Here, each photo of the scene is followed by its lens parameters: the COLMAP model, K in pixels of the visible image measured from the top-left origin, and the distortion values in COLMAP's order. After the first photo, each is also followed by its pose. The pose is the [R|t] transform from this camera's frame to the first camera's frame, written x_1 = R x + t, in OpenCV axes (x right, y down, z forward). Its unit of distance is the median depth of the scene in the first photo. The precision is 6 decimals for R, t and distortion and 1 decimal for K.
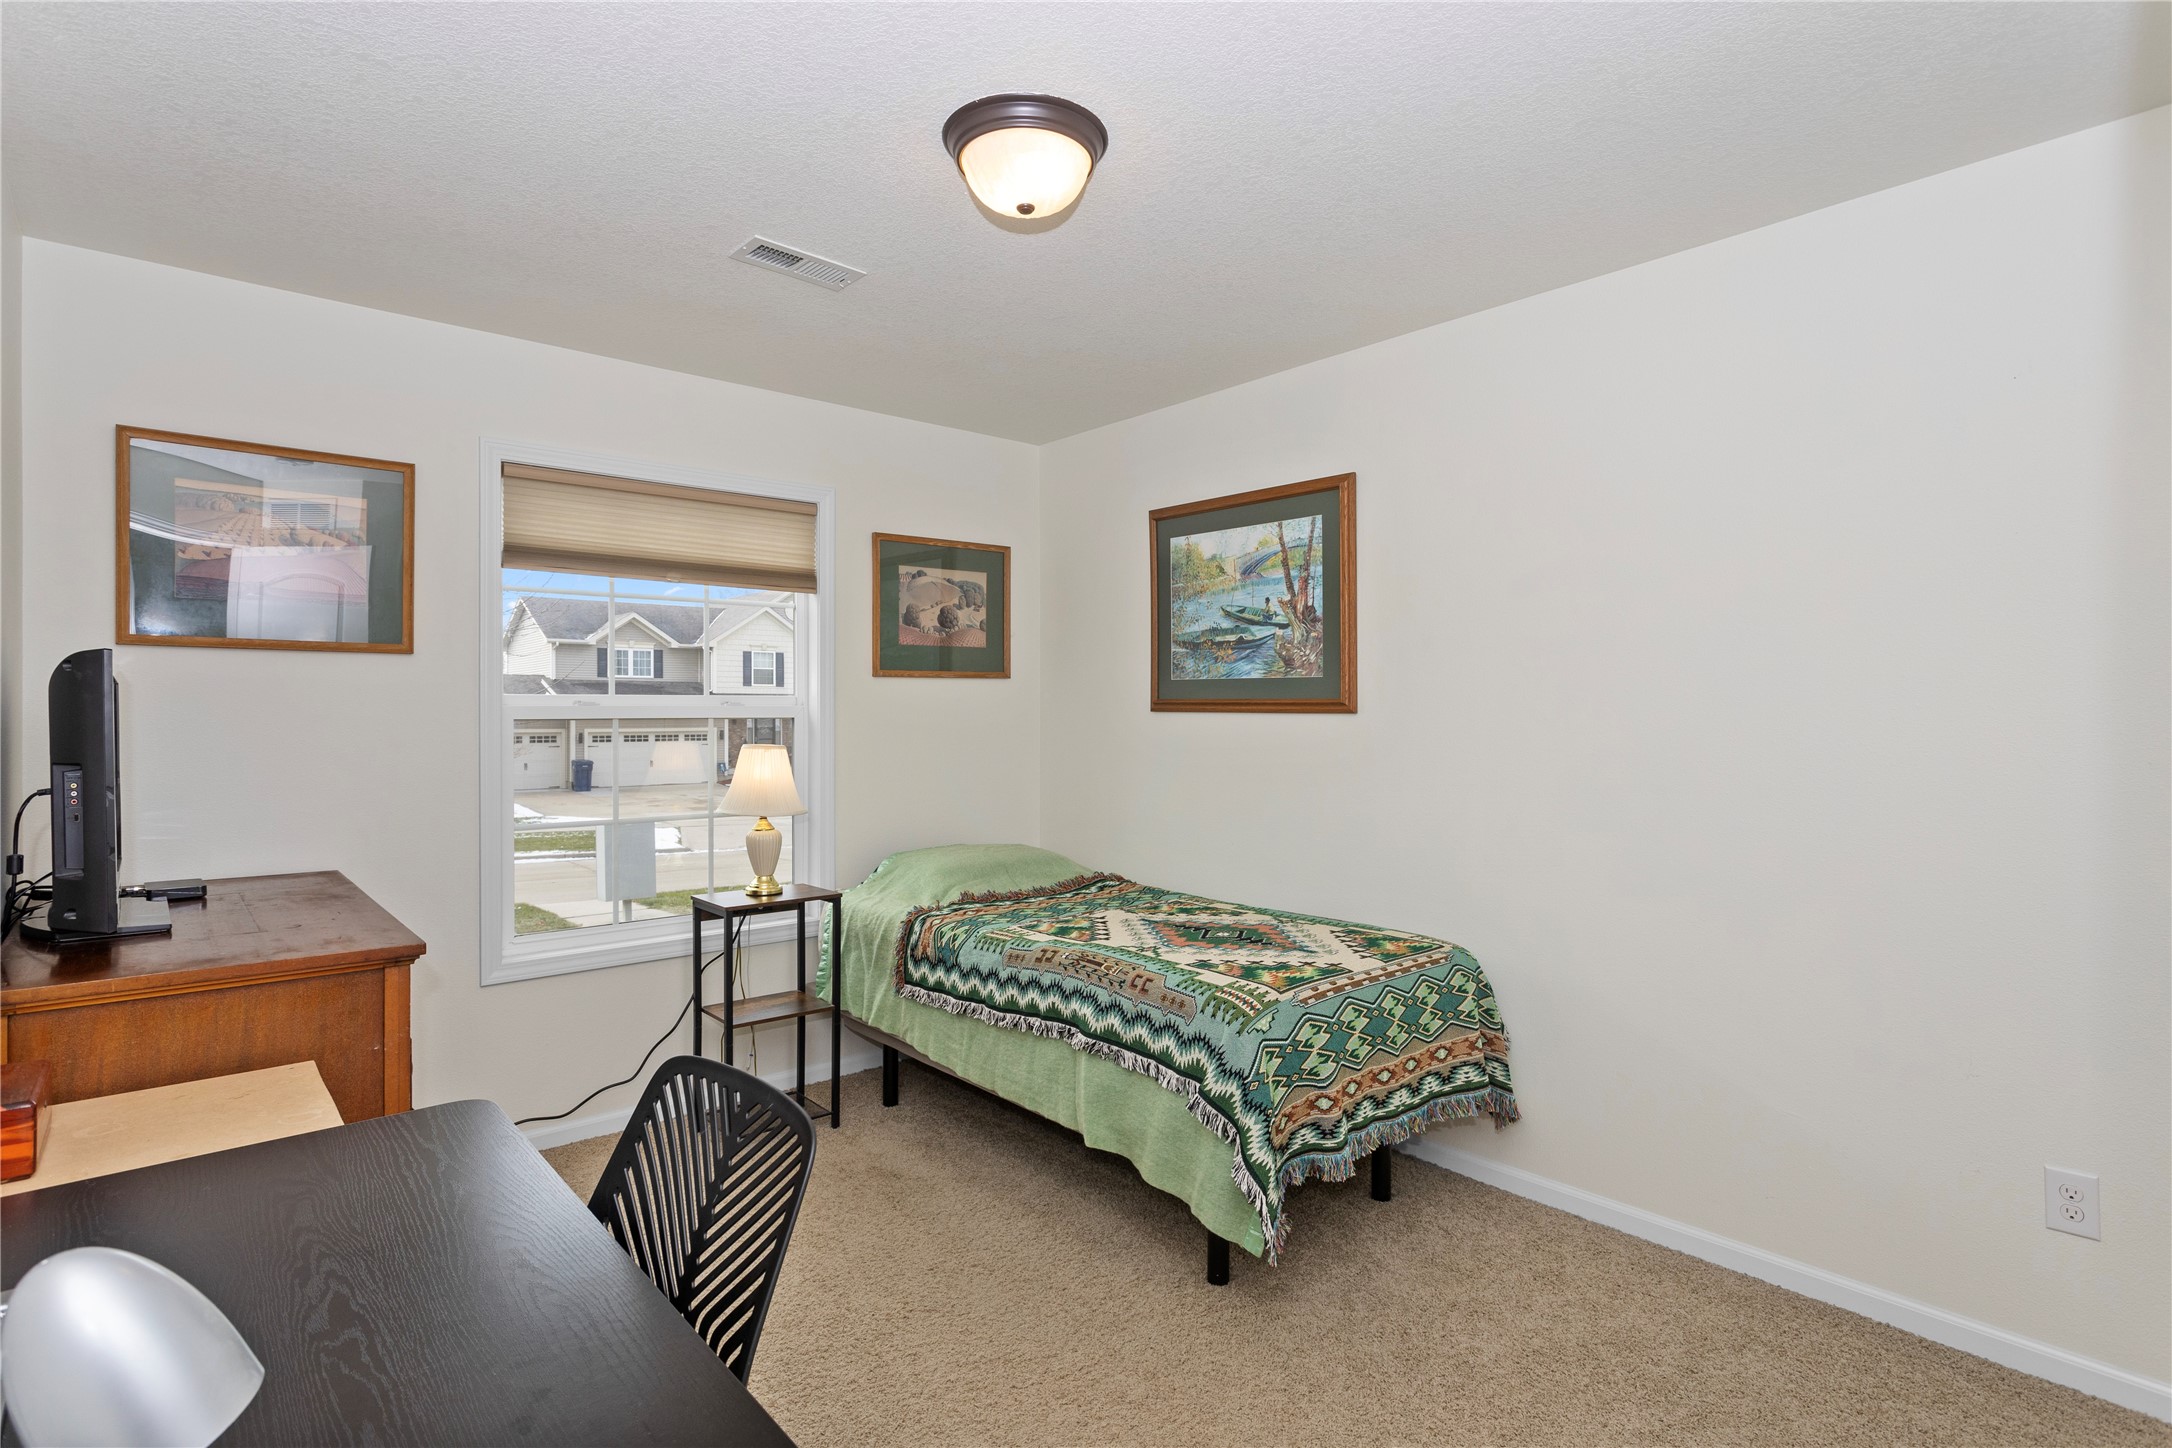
lens RADIAL K [[1078.5, 0, 1084.0], [0, 1078.5, 714.7], [0, 0, 1]] dist [-0.019233, 0.001547]
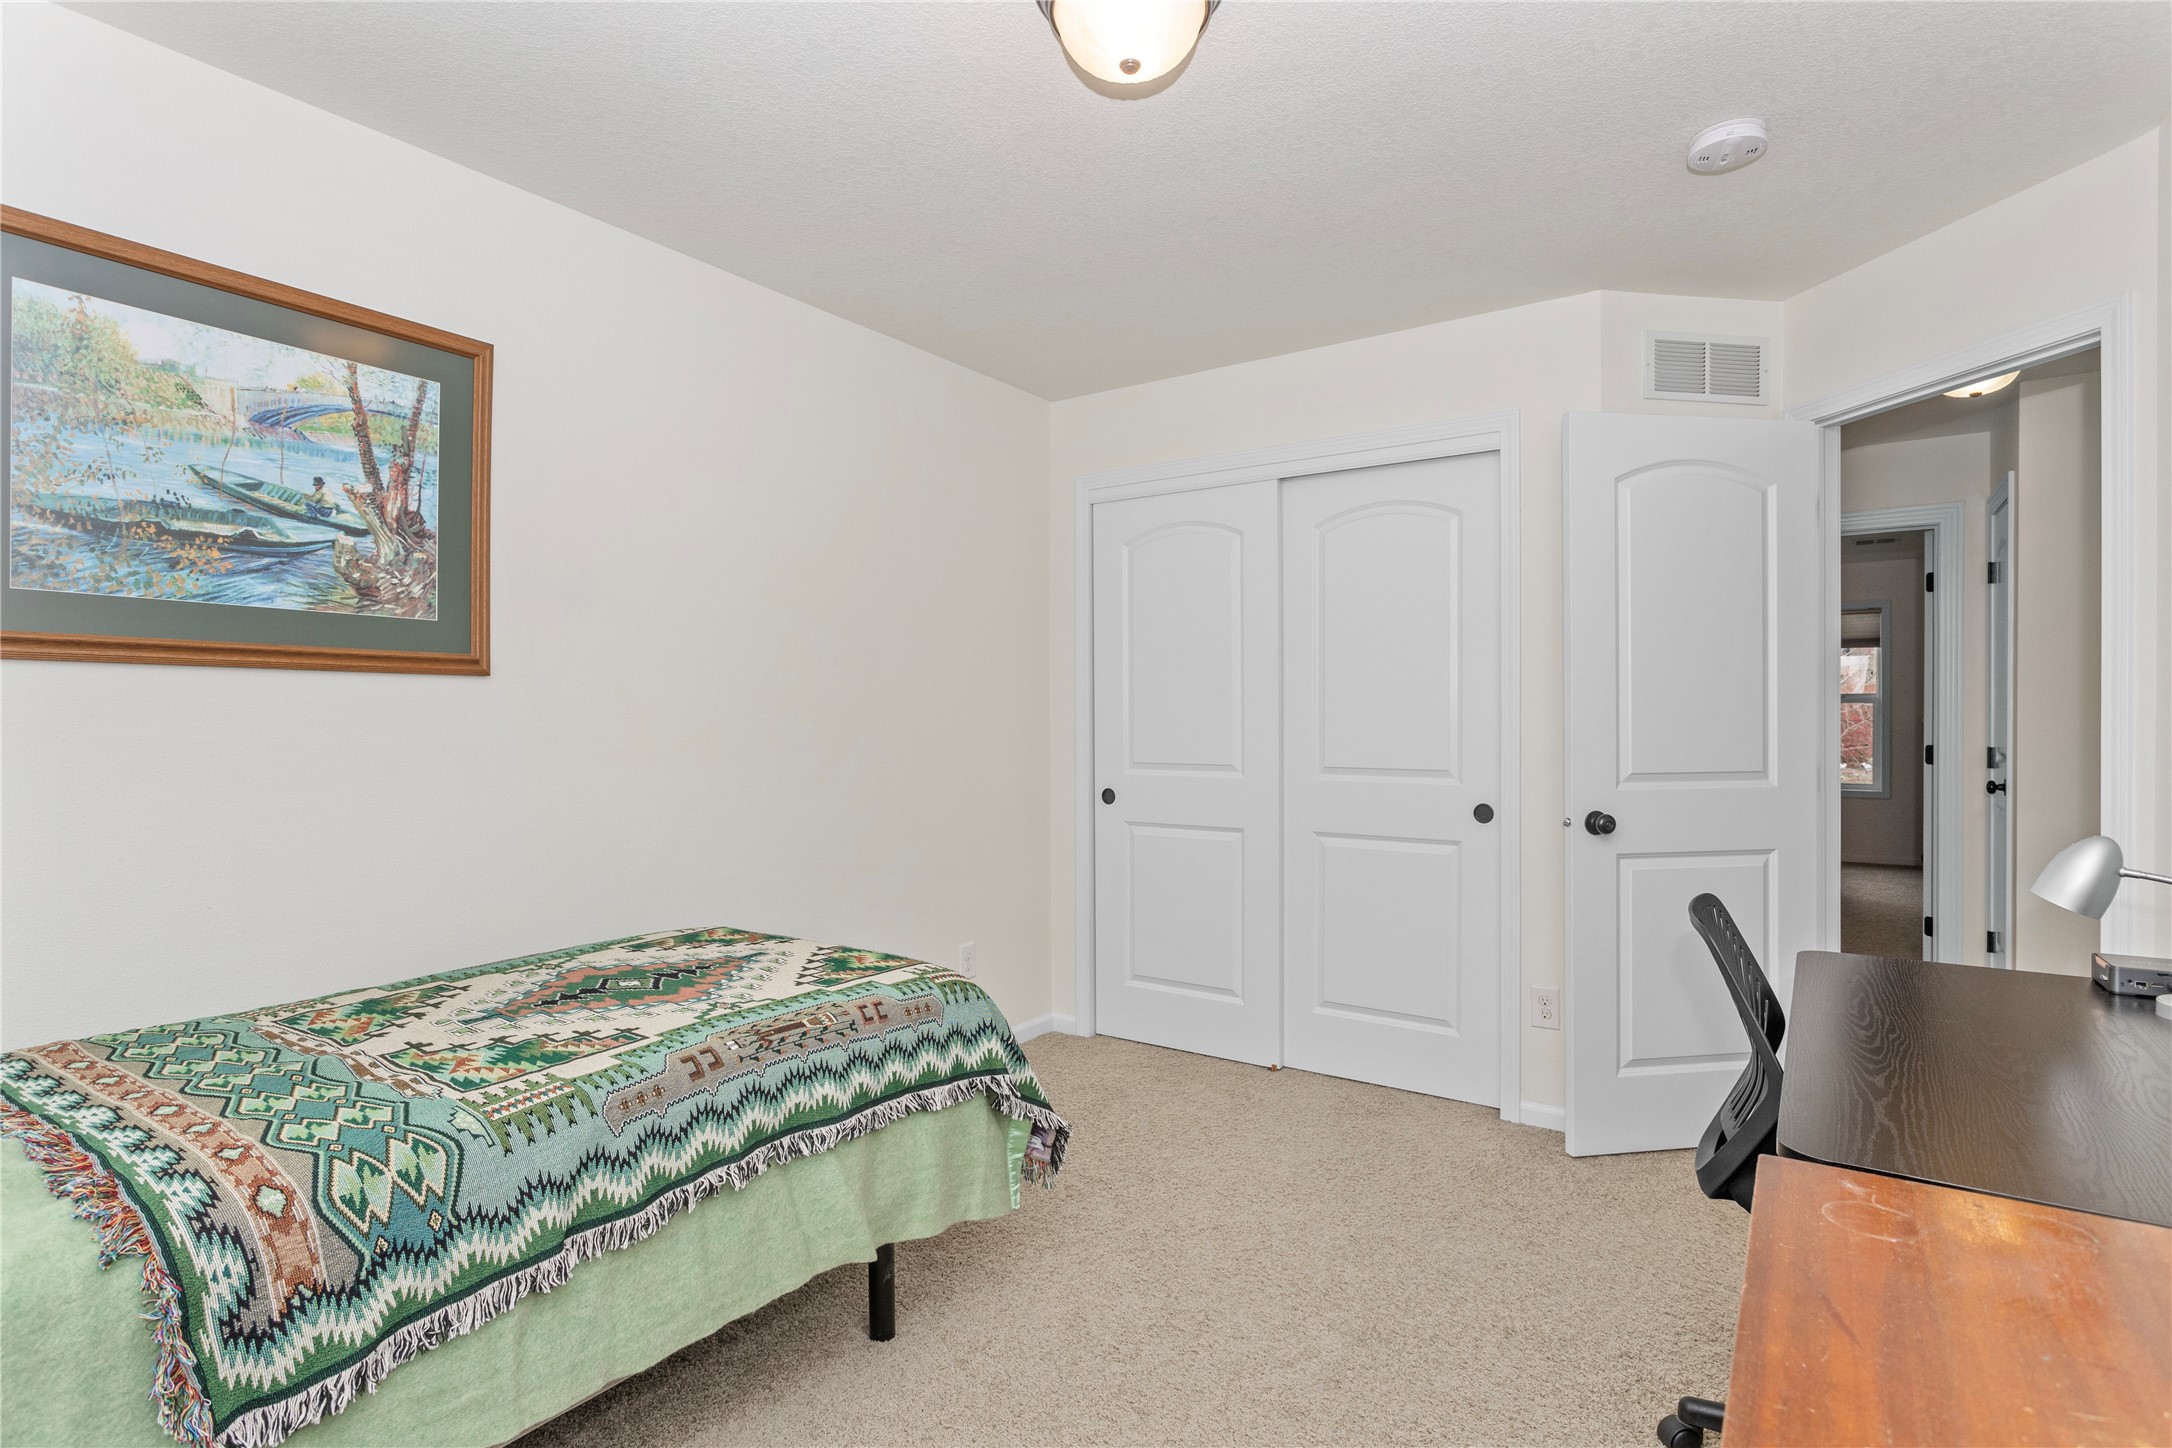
lens RADIAL K [[1078.5, 0, 1104.9], [0, 1078.5, 727.7], [0, 0, 1]] dist [-0.019233, 0.001547]
pose [[-0.266128, -0.007021, 0.963912, -0.529690], [0.004395, 0.999954, 0.008497, 0.027870], [-0.963928, 0.006498, -0.266085, 0.752634]]
